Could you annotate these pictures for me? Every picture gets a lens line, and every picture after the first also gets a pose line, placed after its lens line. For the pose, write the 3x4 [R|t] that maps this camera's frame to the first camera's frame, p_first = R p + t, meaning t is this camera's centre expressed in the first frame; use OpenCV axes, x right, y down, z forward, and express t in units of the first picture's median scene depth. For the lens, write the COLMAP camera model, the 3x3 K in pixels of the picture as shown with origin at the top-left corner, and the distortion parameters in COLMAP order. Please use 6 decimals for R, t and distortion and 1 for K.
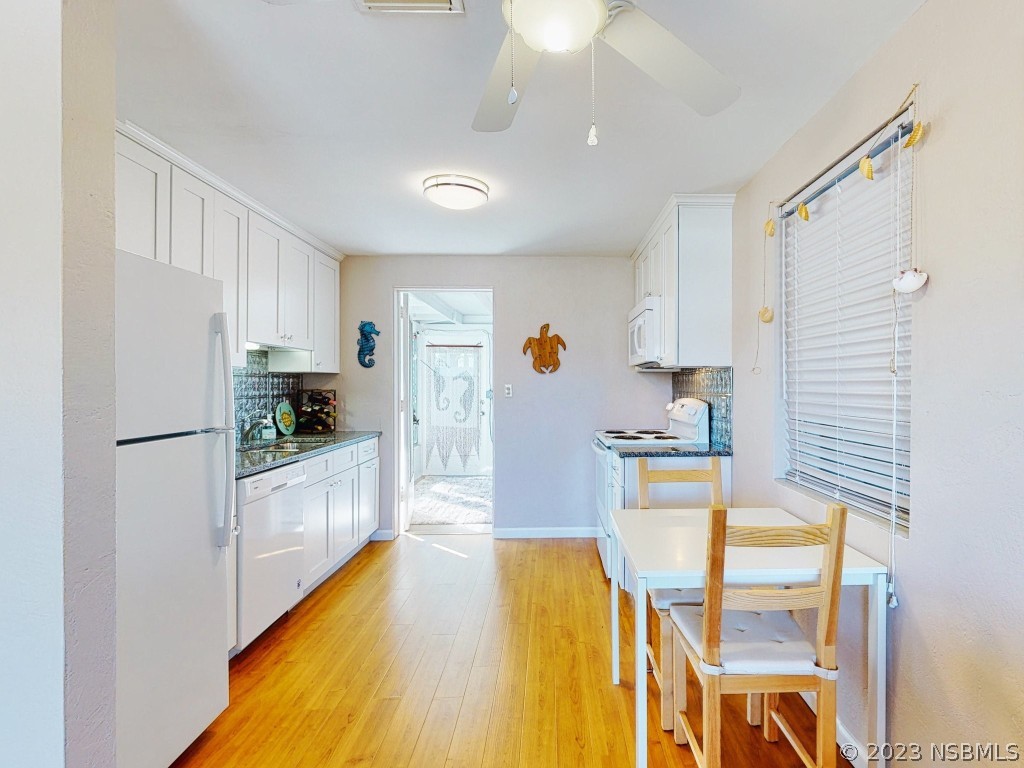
lens RADIAL K [[524.0, 0, 571.4], [0, 524.0, 384.8], [0, 0, 1]] dist [-0.000960, -0.000201]
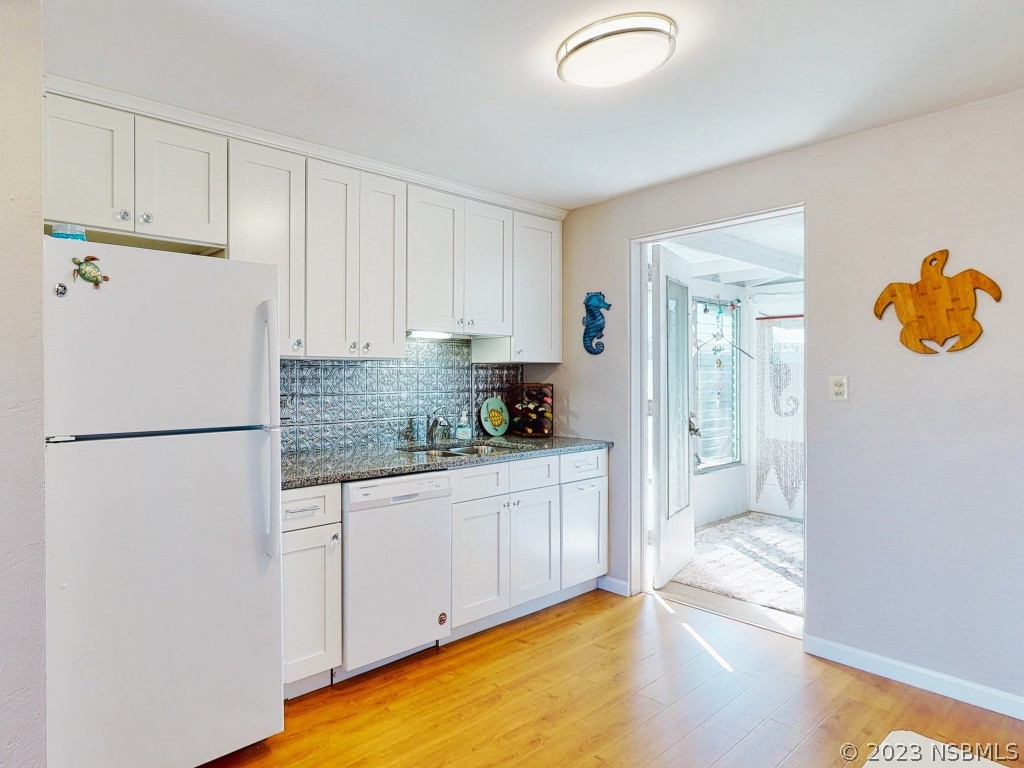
lens RADIAL K [[577.6, 0, 325.6], [0, 577.6, 378.3], [0, 0, 1]] dist [-0.001547, -0.000012]
pose [[0.524314, 0.001332, -0.851524, 0.113151], [0.001970, 0.999994, 0.002778, -0.002050], [0.851523, -0.003134, 0.524308, 0.254019]]
